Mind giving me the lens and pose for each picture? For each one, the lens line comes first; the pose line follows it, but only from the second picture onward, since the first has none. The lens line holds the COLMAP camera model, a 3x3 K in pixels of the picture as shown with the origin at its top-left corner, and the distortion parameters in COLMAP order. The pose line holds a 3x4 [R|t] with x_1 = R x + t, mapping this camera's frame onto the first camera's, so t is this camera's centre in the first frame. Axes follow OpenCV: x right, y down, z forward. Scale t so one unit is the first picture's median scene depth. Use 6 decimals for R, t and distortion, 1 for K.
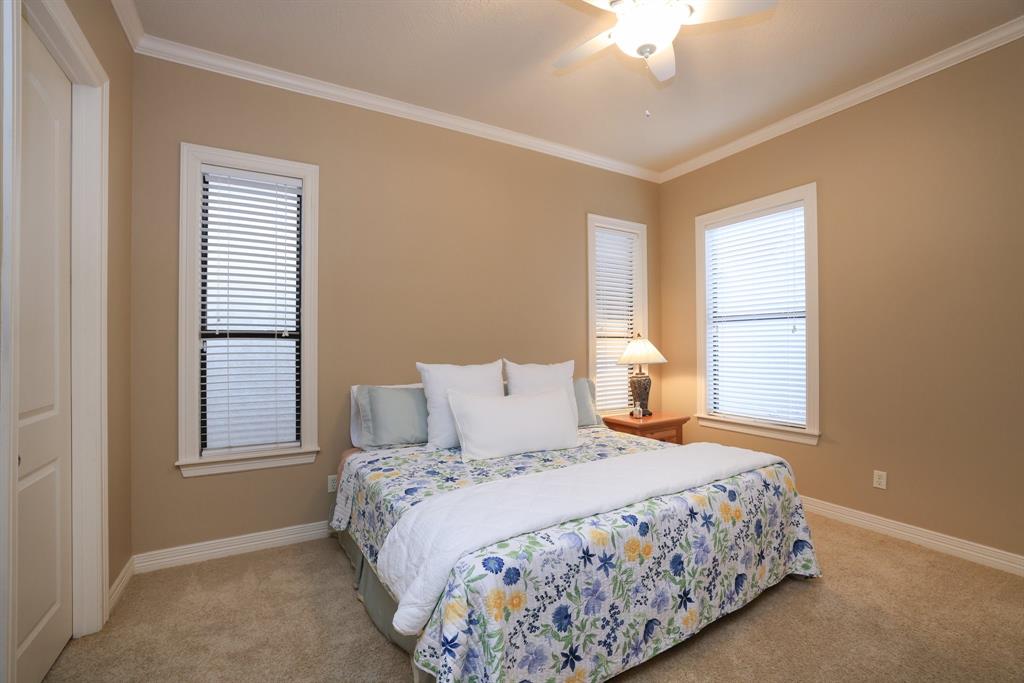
lens RADIAL K [[448.7, 0, 508.5], [0, 448.7, 342.6], [0, 0, 1]] dist [-0.032434, 0.015716]
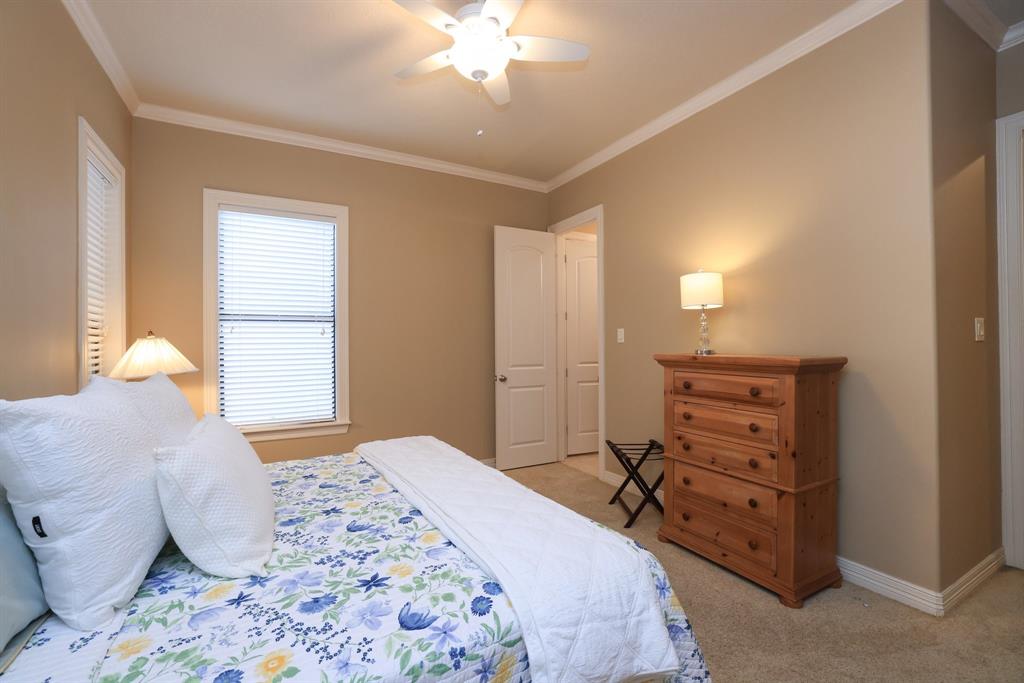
lens RADIAL K [[448.7, 0, 508.5], [0, 448.7, 342.6], [0, 0, 1]] dist [-0.032434, 0.015716]
pose [[0.005678, 0.009553, 0.999938, -0.595316], [0.007252, 0.999928, -0.009594, 0.012329], [-0.999958, 0.007306, 0.005608, 0.718739]]
